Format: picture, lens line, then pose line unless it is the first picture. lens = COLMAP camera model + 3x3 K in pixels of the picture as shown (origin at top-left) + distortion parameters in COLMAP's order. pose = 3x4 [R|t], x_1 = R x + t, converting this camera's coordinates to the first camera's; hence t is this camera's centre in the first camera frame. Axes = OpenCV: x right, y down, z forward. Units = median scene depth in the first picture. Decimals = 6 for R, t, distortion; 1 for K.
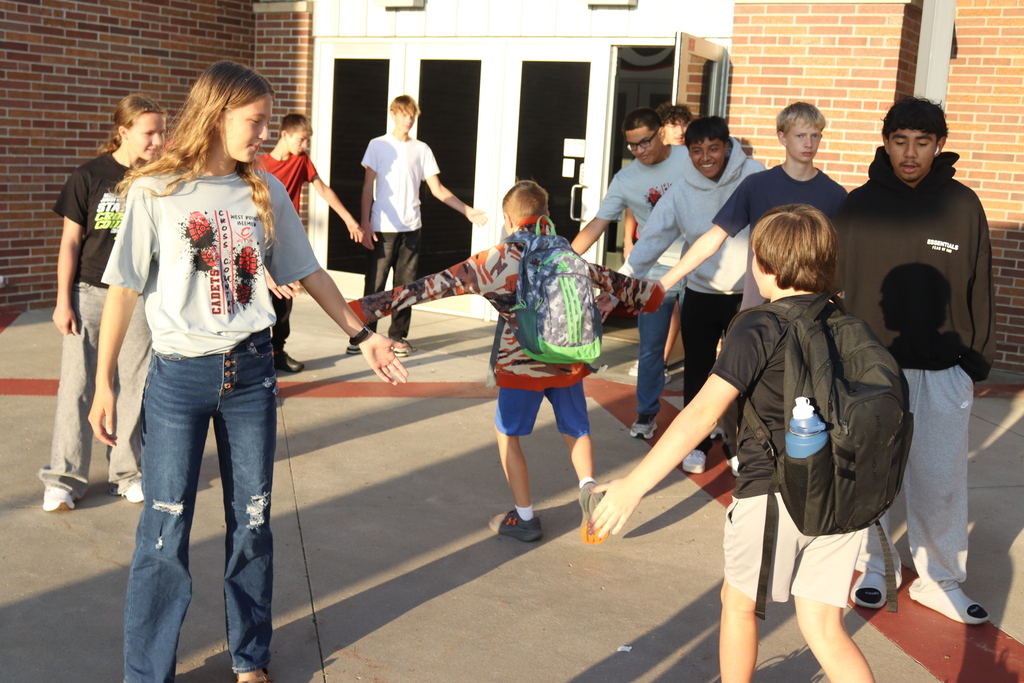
lens RADIAL K [[1179.3, 0, 507.6], [0, 1179.3, 346.1], [0, 0, 1]] dist [-0.059829, 0.000000]
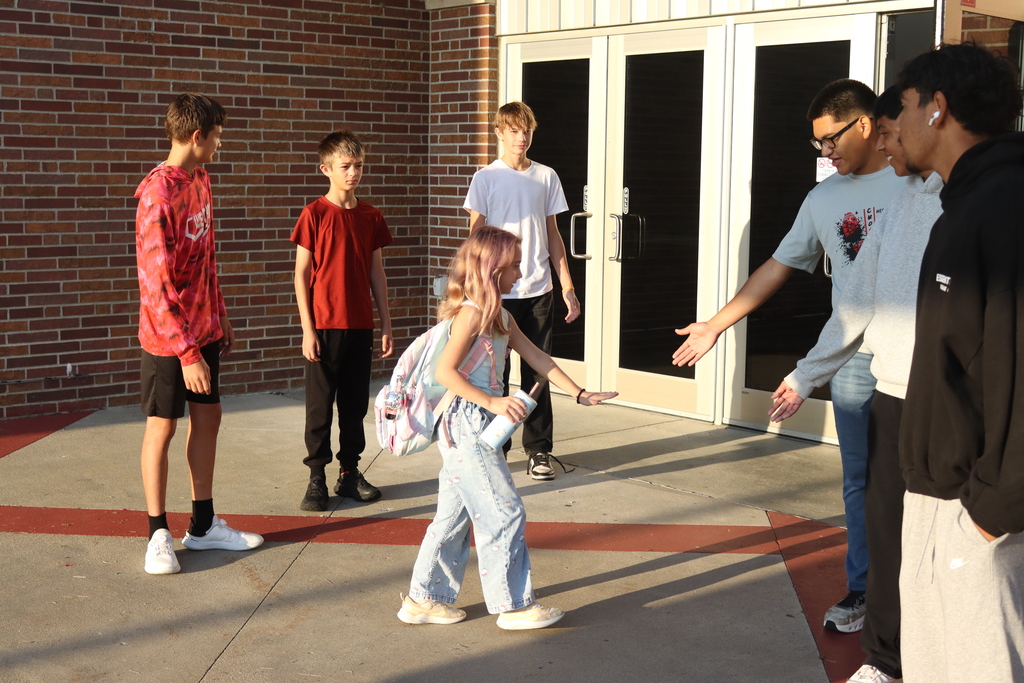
lens RADIAL K [[1455.5, 0, 506.5], [0, 1455.5, 345.8], [0, 0, 1]] dist [-0.041971, 0.000000]
pose [[0.949361, -0.007869, -0.314089, 0.145672], [-0.011138, 0.998215, -0.058674, -0.017916], [0.313990, 0.059201, 0.947579, 0.169733]]
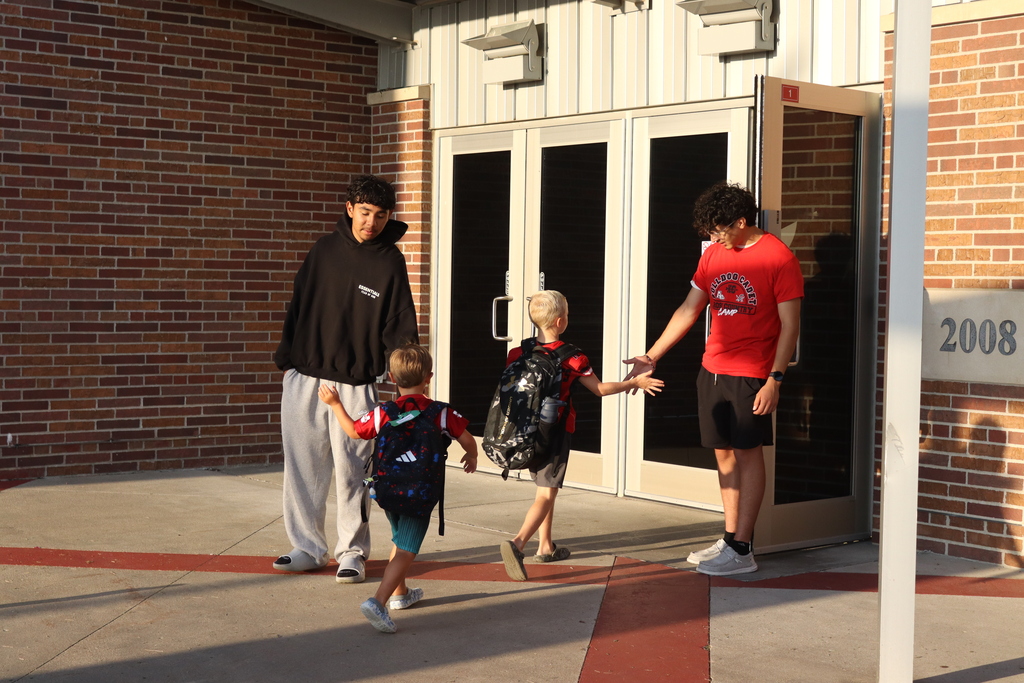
lens RADIAL K [[1672.1, 0, 507.1], [0, 1672.1, 342.4], [0, 0, 1]] dist [-0.000793, 0.000000]
pose [[0.935226, -0.028171, -0.352928, 0.308069], [-0.024200, 0.989412, -0.143102, 0.036055], [0.353222, 0.142373, 0.924643, 0.022459]]
